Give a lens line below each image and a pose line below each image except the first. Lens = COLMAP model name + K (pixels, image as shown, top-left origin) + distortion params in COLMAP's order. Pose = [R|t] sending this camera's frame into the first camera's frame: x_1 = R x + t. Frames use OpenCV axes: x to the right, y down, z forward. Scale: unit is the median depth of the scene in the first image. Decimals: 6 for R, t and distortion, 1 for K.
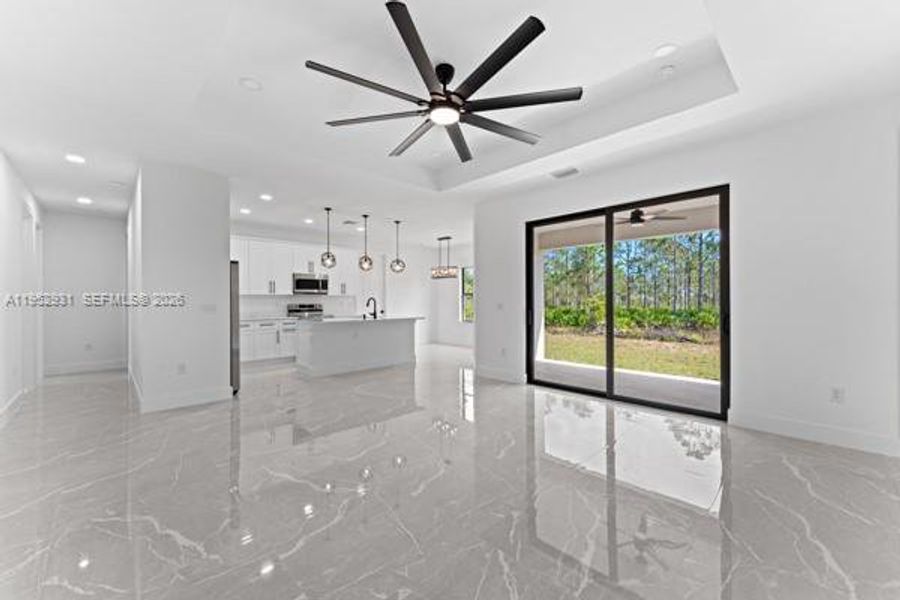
lens RADIAL K [[363.1, 0, 450.0], [0, 363.1, 300.0], [0, 0, 1]] dist [-0.001034, -0.000107]
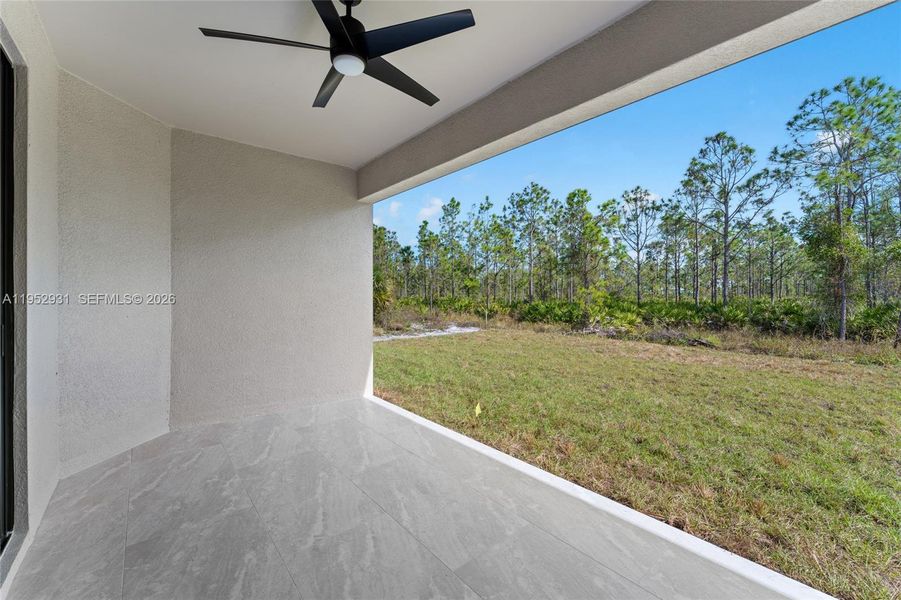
lens RADIAL K [[367.5, 0, 450.4], [0, 367.5, 289.2], [0, 0, 1]] dist [-0.001576, -0.000312]
pose [[0.997562, -0.000710, -0.069784, 0.154450], [0.000491, 0.999995, -0.003164, -0.002312], [0.069786, 0.003122, 0.997557, 0.159944]]
